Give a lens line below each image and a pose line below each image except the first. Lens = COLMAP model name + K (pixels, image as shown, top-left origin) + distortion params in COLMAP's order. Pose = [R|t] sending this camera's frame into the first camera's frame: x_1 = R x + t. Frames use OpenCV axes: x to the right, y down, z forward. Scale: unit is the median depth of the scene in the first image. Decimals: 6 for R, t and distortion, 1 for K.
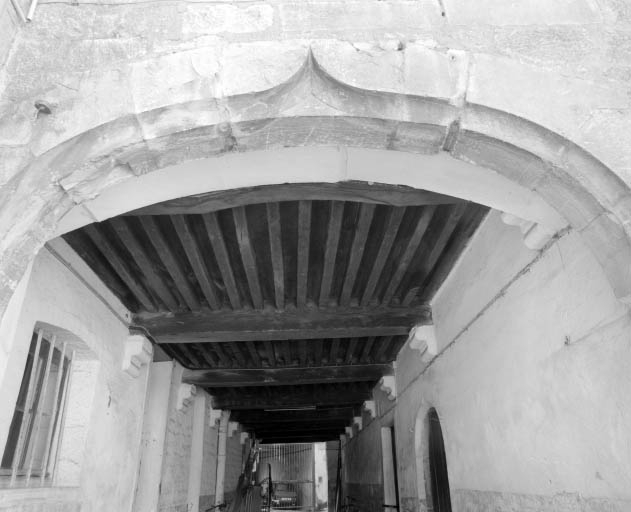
lens RADIAL K [[464.6, 0, 314.0], [0, 464.6, 265.9], [0, 0, 1]] dist [-0.092618, 0.081037]
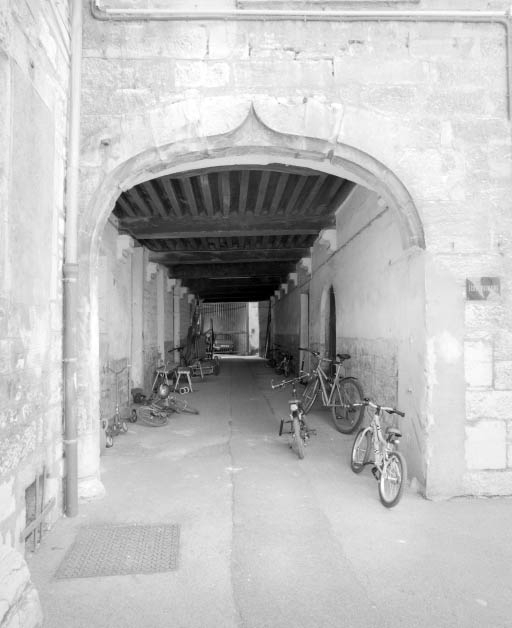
lens RADIAL K [[462.3, 0, 255.9], [0, 462.3, 328.9], [0, 0, 1]] dist [-0.092618, 0.081037]
pose [[0.999777, 0.009661, 0.018799, -0.007259], [-0.016639, 0.908232, 0.418135, -0.175629], [-0.013035, -0.418355, 0.908190, -0.387969]]
